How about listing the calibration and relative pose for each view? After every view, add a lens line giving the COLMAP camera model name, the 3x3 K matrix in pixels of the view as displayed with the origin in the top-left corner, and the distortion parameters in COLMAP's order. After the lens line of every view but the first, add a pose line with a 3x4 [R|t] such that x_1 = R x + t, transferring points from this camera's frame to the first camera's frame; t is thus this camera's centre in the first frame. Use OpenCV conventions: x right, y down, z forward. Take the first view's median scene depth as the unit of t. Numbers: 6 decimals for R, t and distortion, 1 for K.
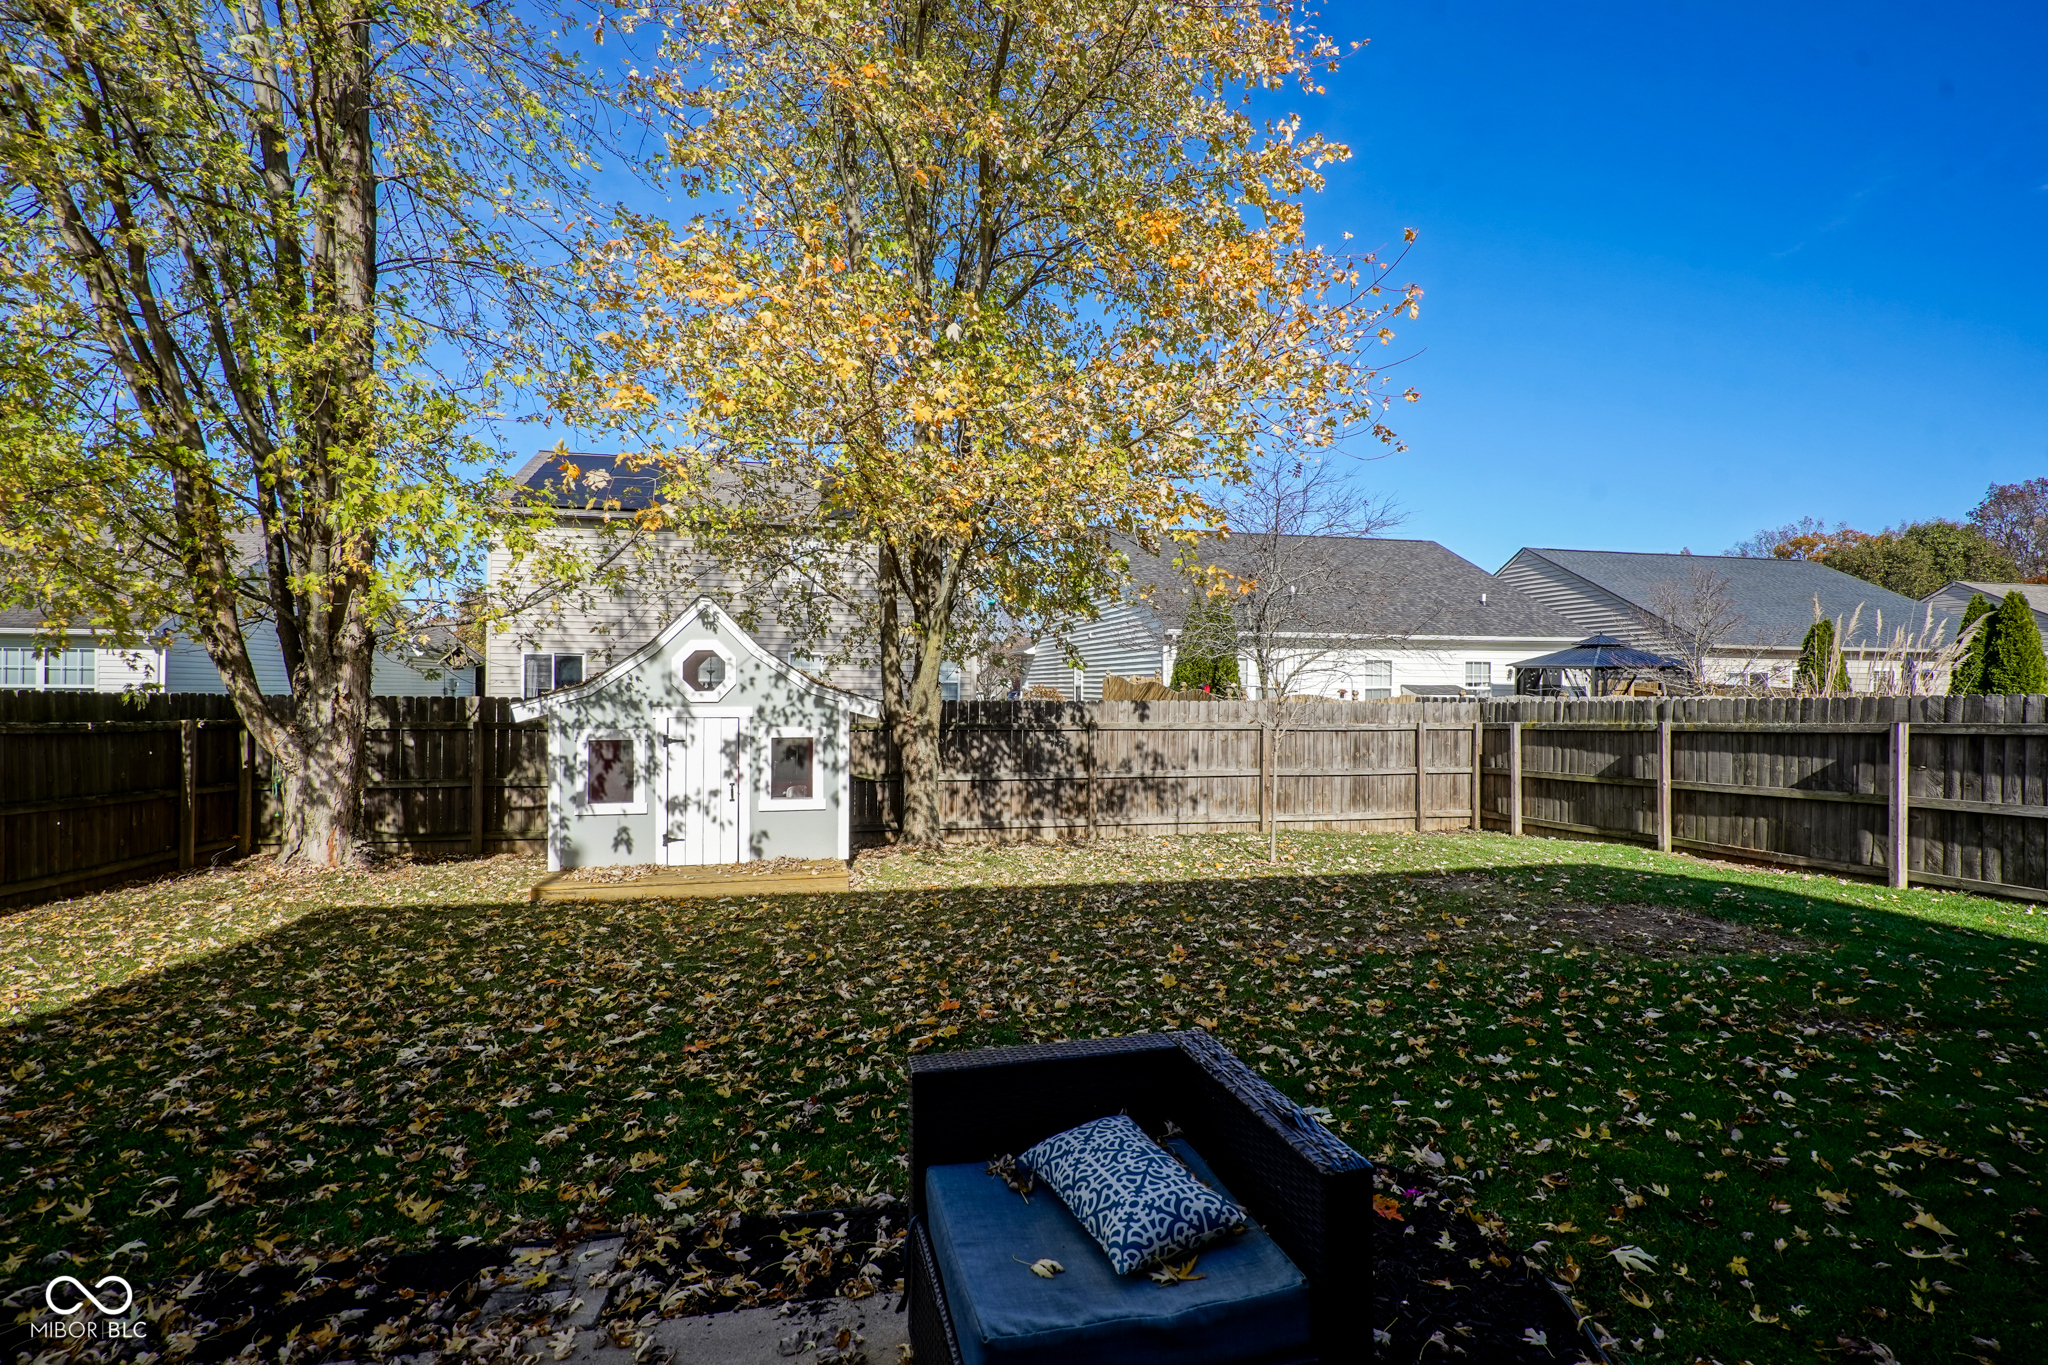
lens RADIAL K [[985.1, 0, 1024.2], [0, 985.1, 677.9], [0, 0, 1]] dist [0.001646, 0.000168]
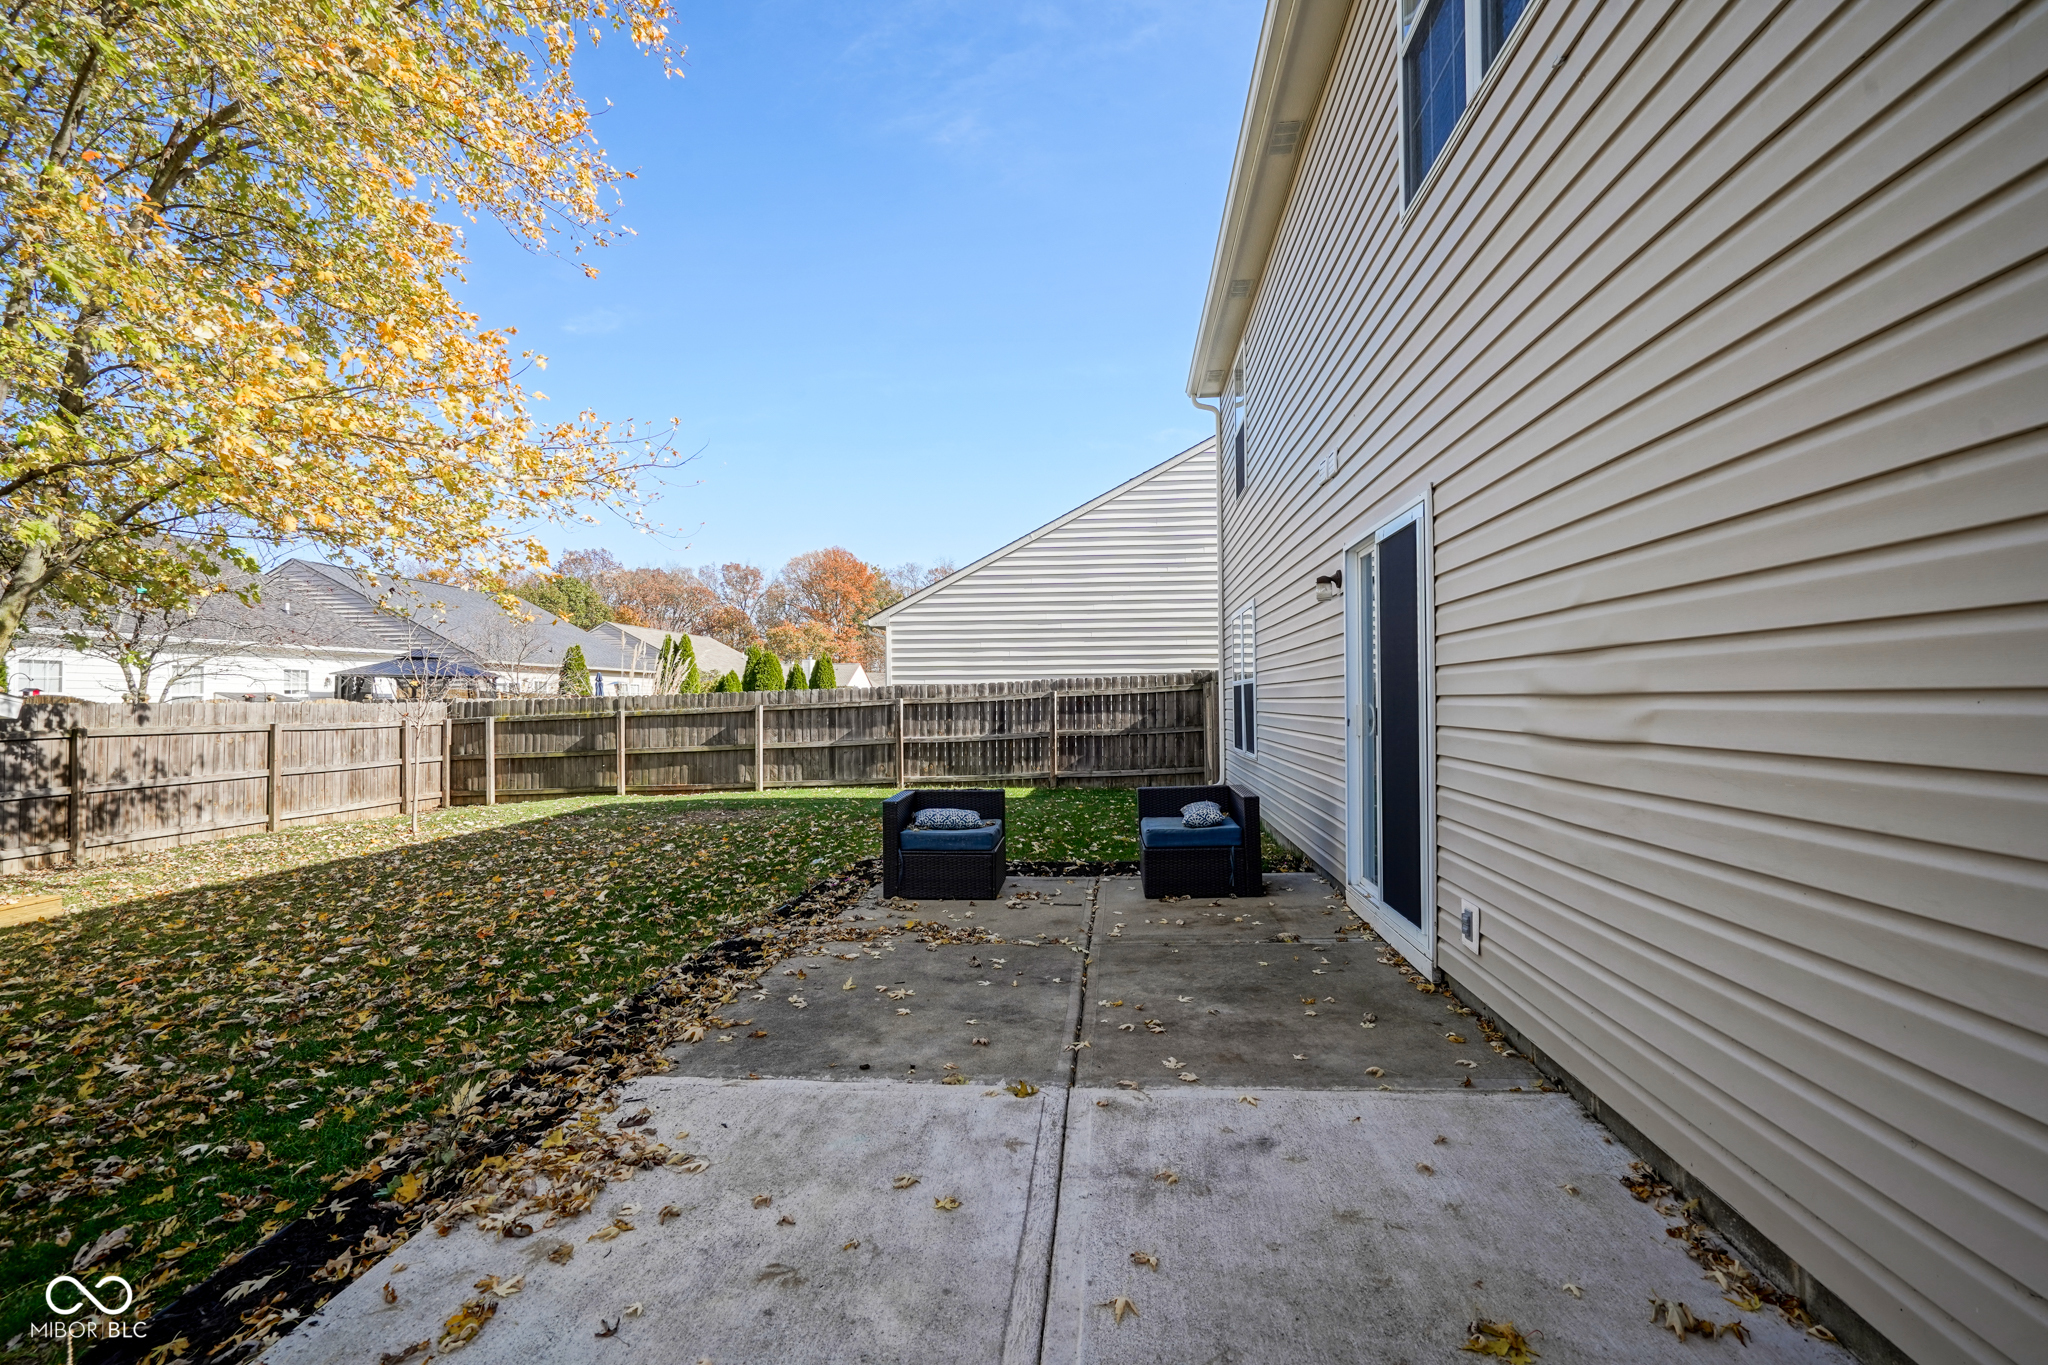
lens RADIAL K [[929.6, 0, 1025.2], [0, 929.6, 687.2], [0, 0, 1]] dist [-0.002859, 0.001513]
pose [[0.307494, 0.006076, 0.951531, -0.444954], [-0.000799, 0.999981, -0.006127, 0.013852], [-0.951550, 0.001123, 0.307493, -0.031285]]
